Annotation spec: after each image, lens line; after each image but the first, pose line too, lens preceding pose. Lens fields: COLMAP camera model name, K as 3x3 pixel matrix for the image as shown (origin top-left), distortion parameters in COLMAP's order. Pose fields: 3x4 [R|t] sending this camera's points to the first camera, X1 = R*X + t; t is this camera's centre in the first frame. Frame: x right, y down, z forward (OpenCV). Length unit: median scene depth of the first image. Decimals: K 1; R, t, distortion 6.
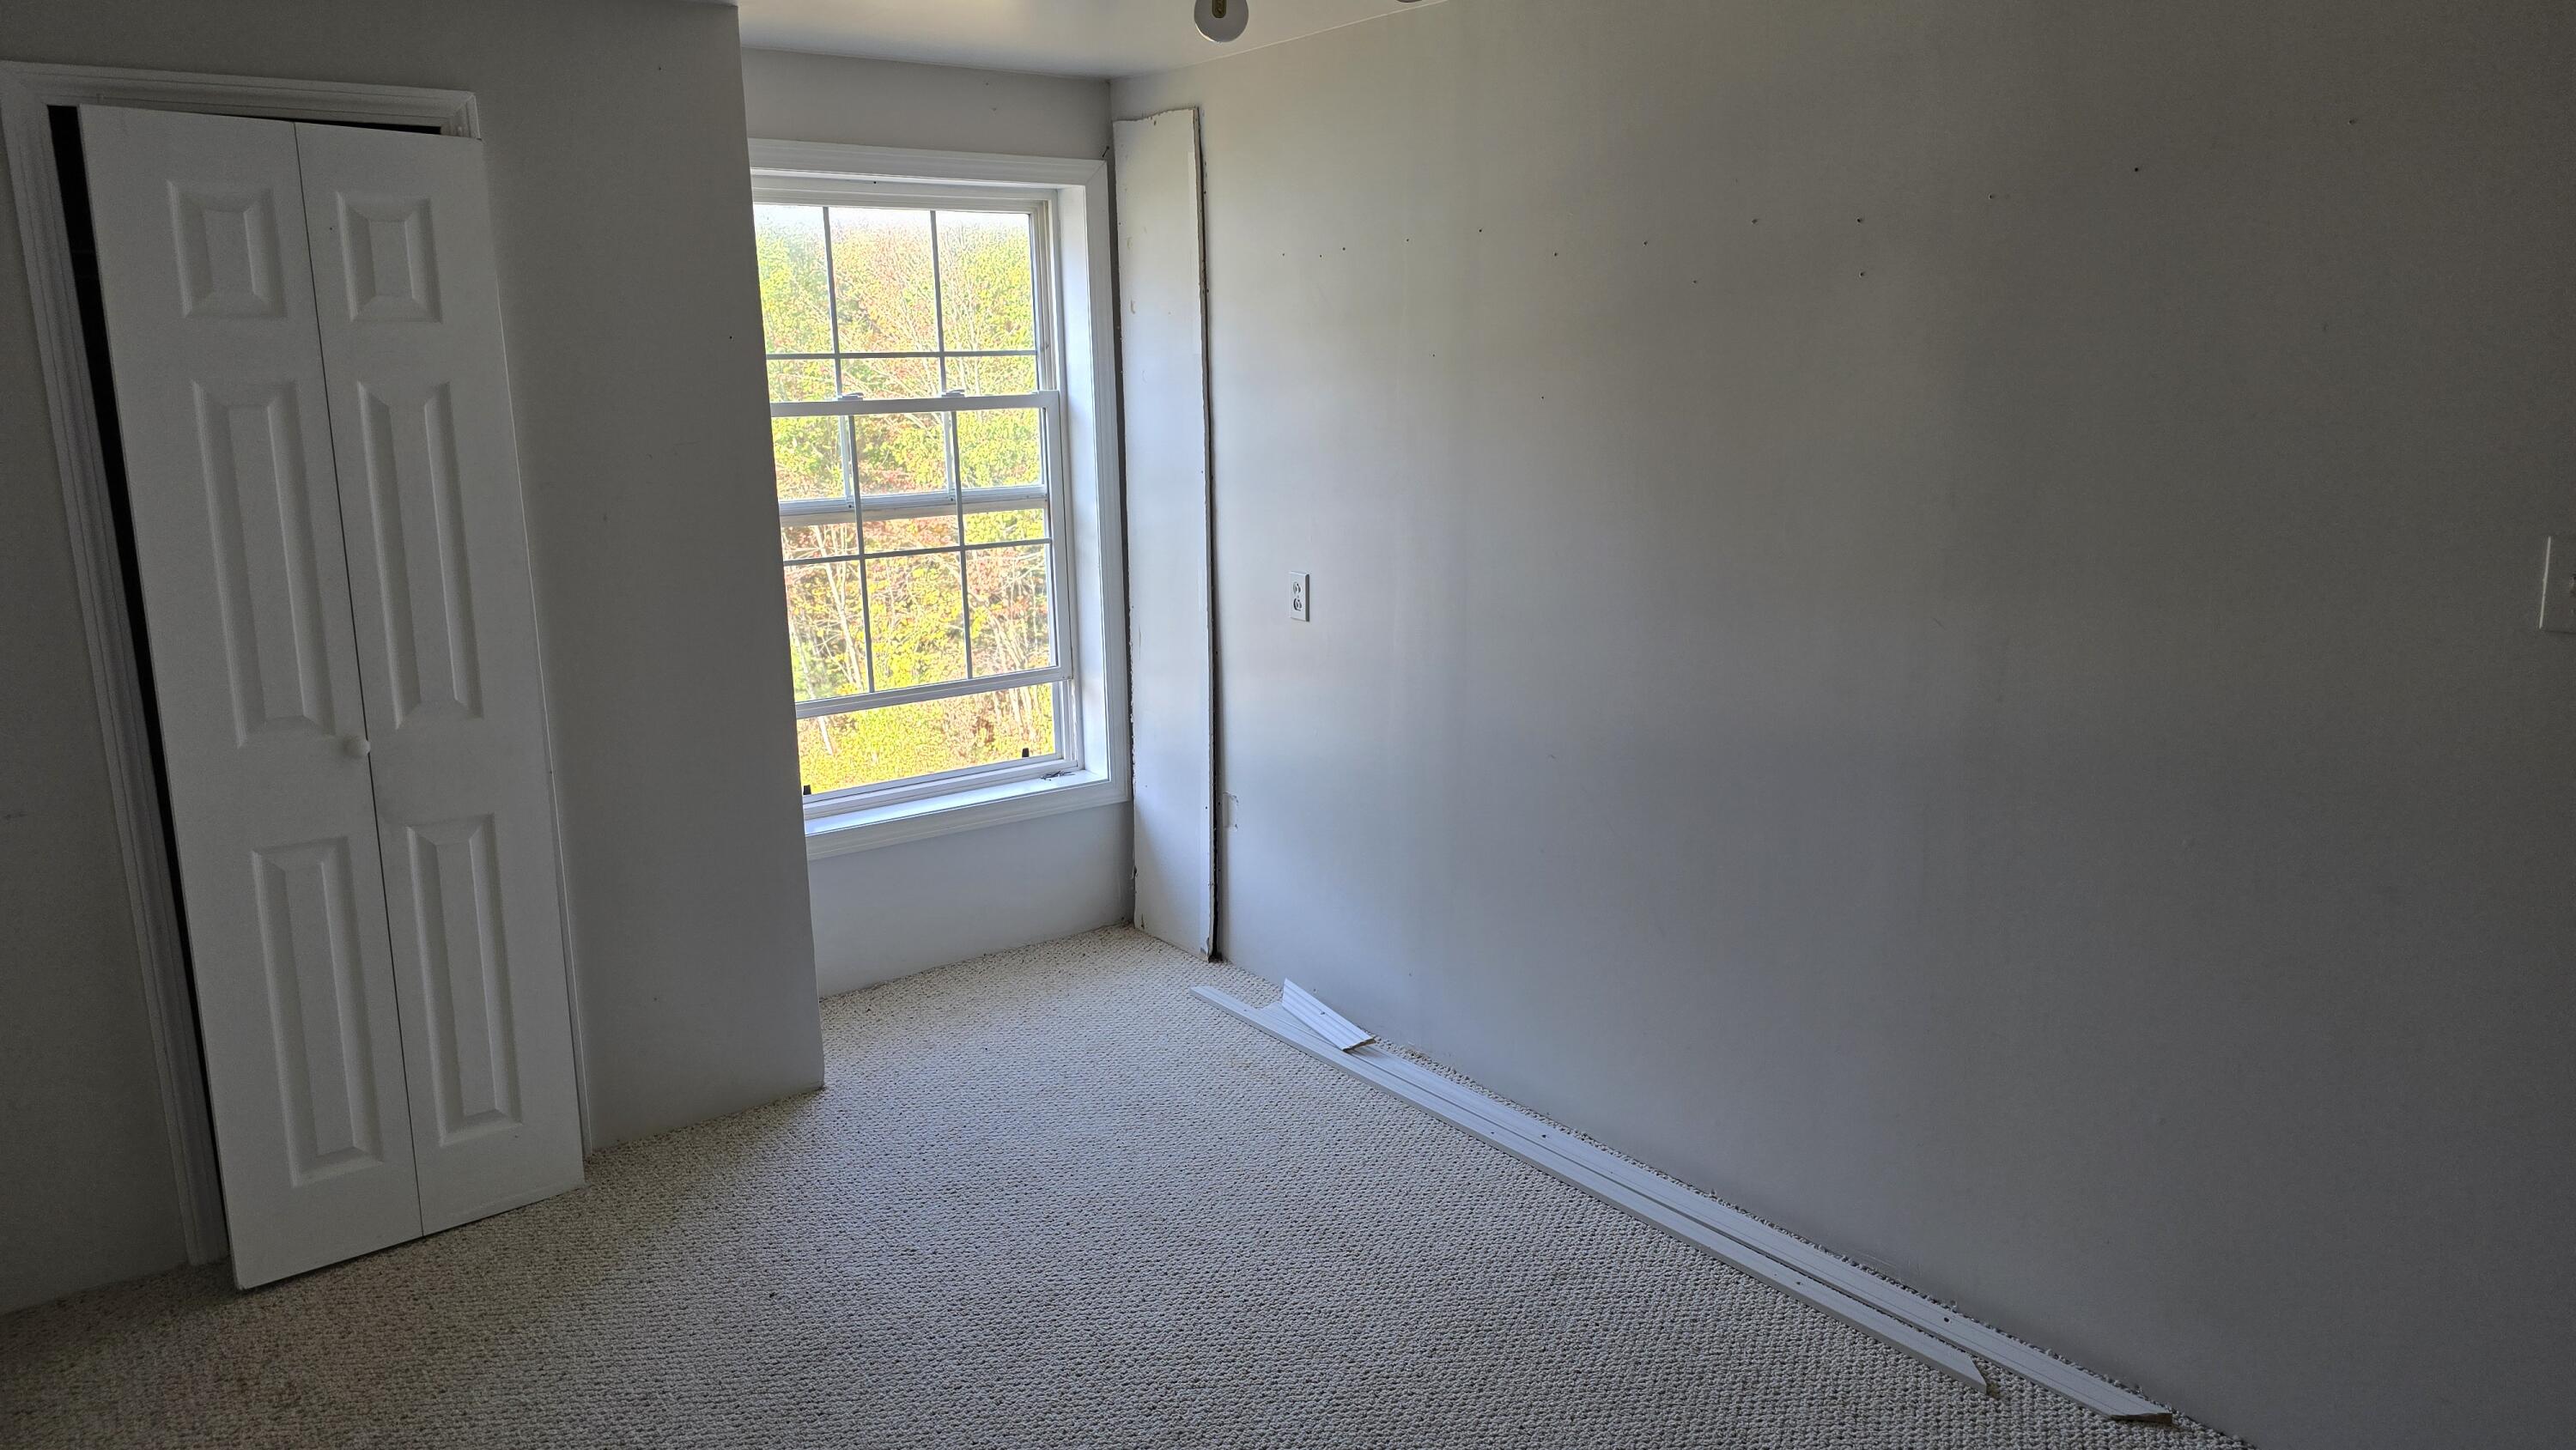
lens RADIAL K [[1736.5, 0, 1284.2], [0, 1736.5, 719.5], [0, 0, 1]] dist [0.063573, -0.064328]
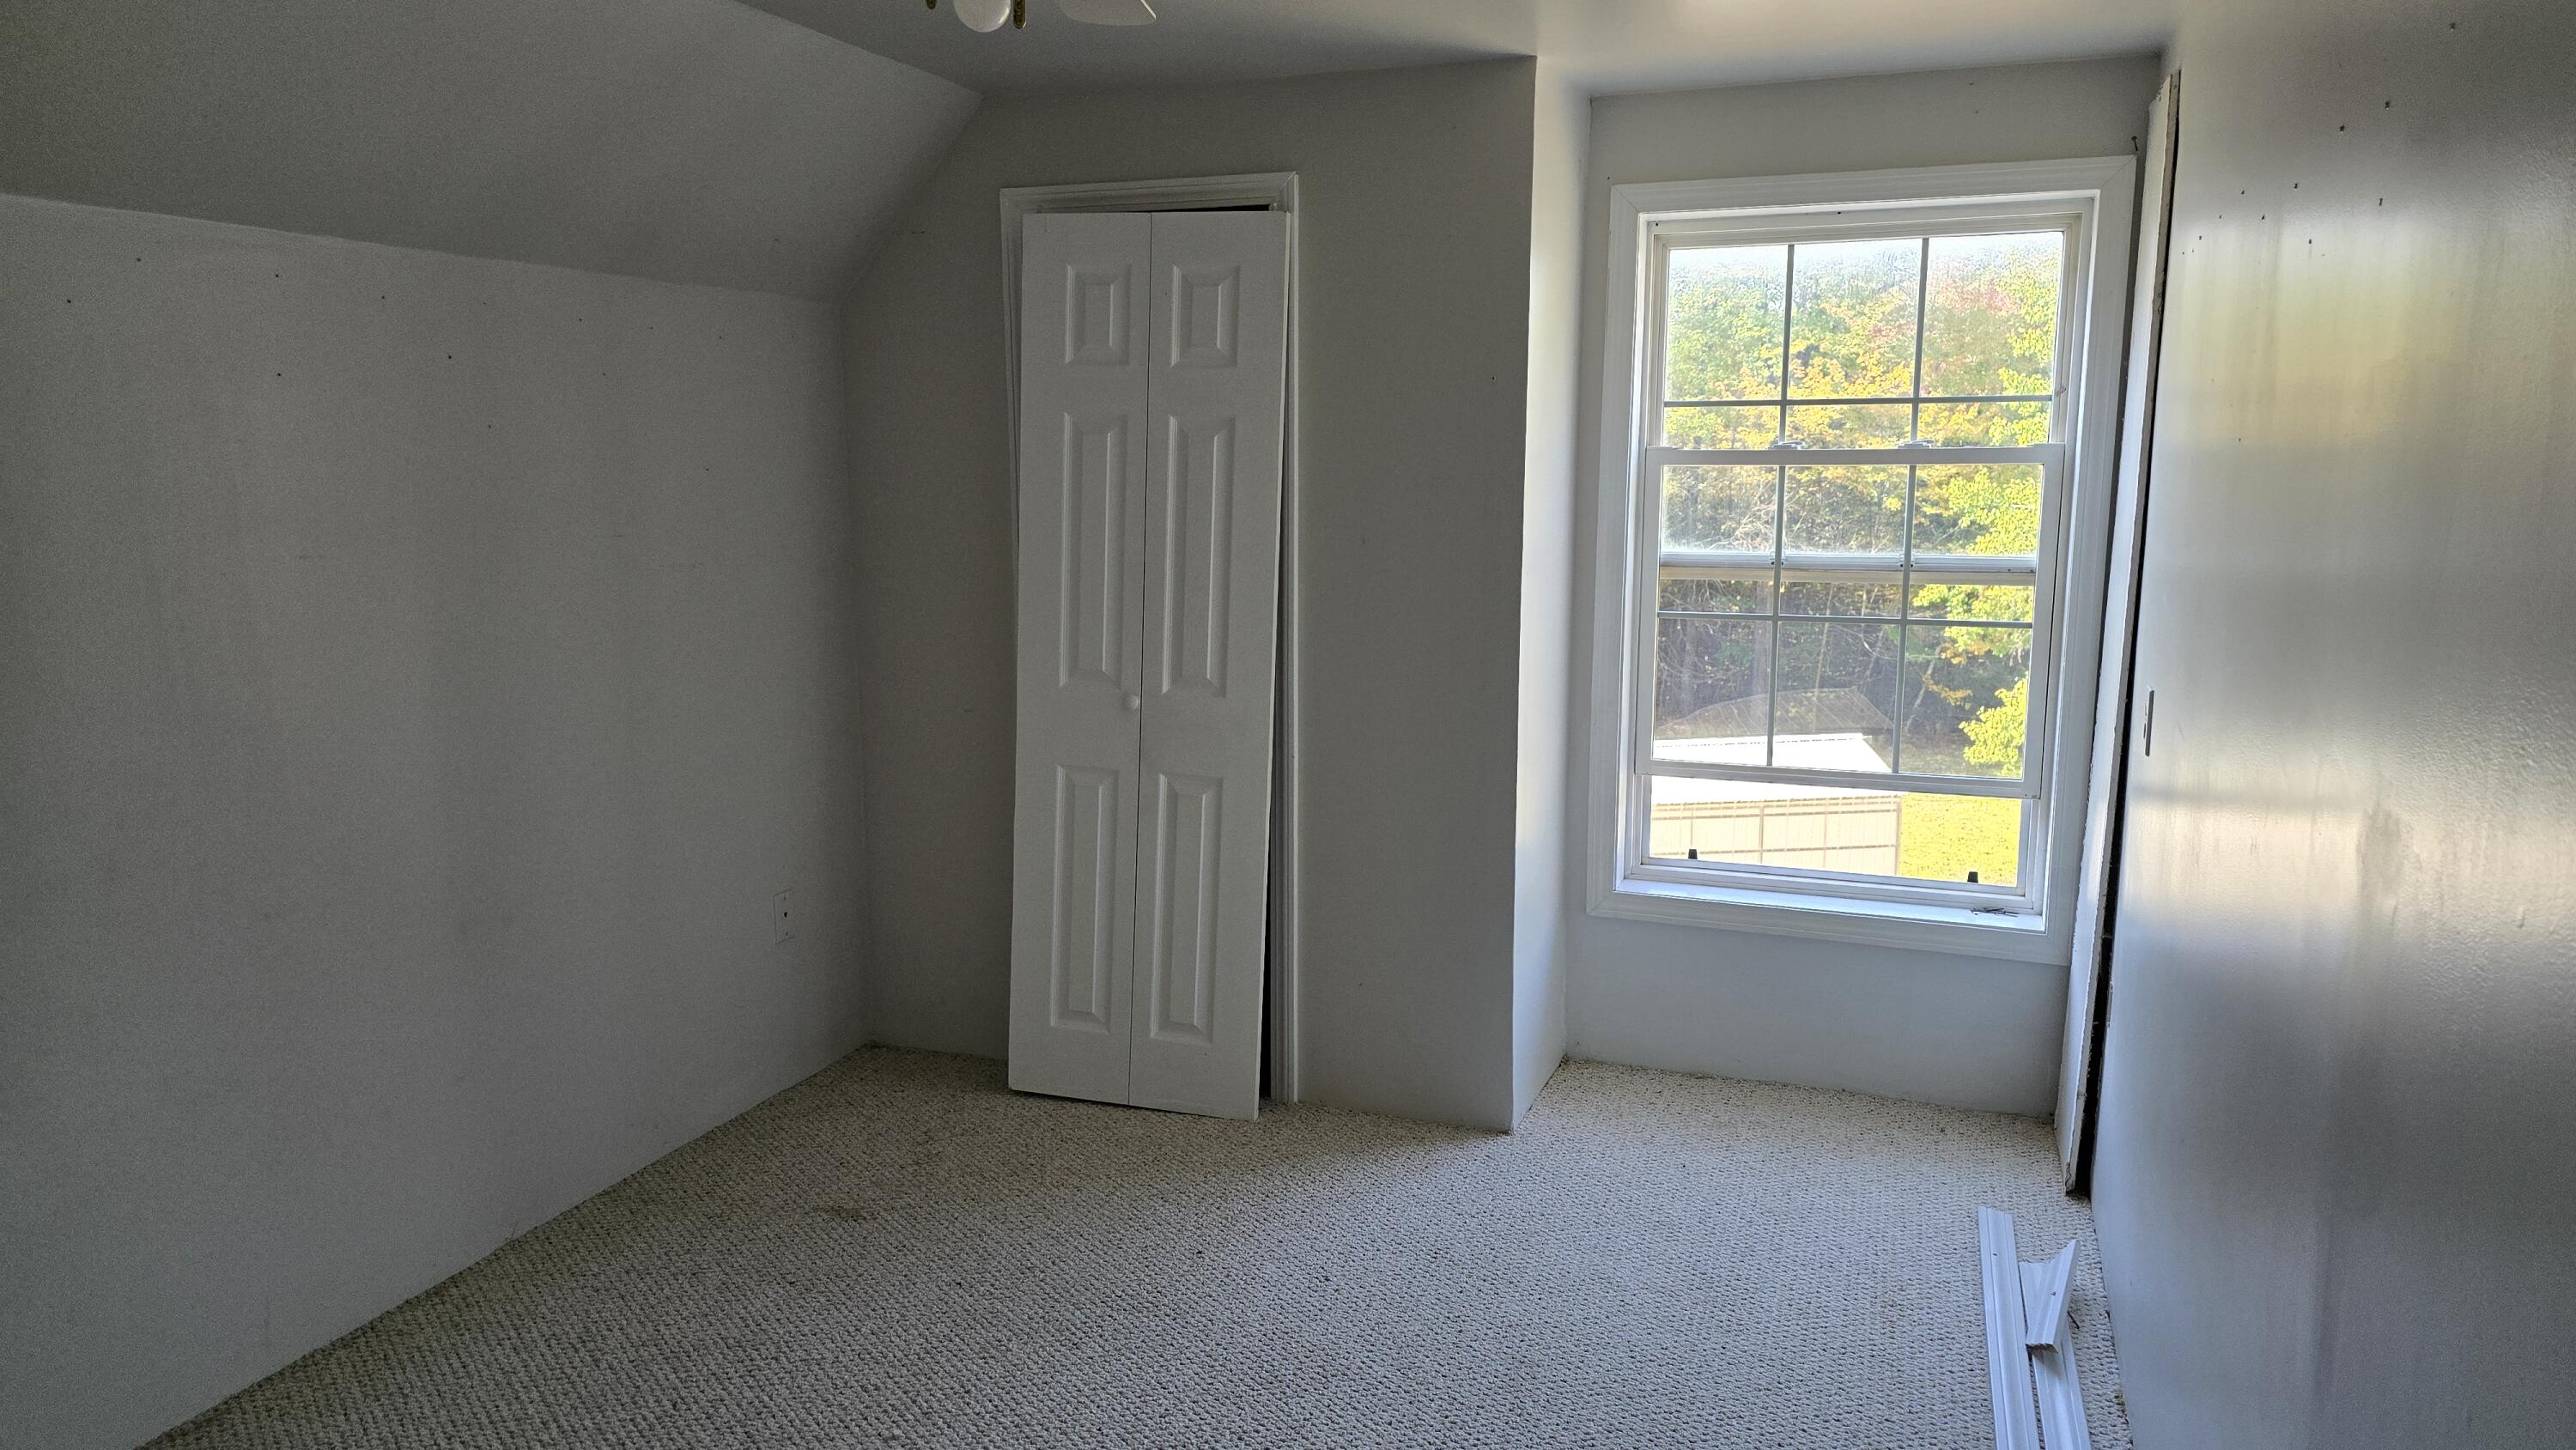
lens RADIAL K [[1736.5, 0, 1282.2], [0, 1736.5, 718.3], [0, 0, 1]] dist [0.063573, -0.064328]
pose [[0.527238, 0.144743, -0.837299, 0.565284], [-0.187195, 0.980961, 0.051703, -0.056437], [0.828842, 0.129478, 0.544295, 0.403385]]
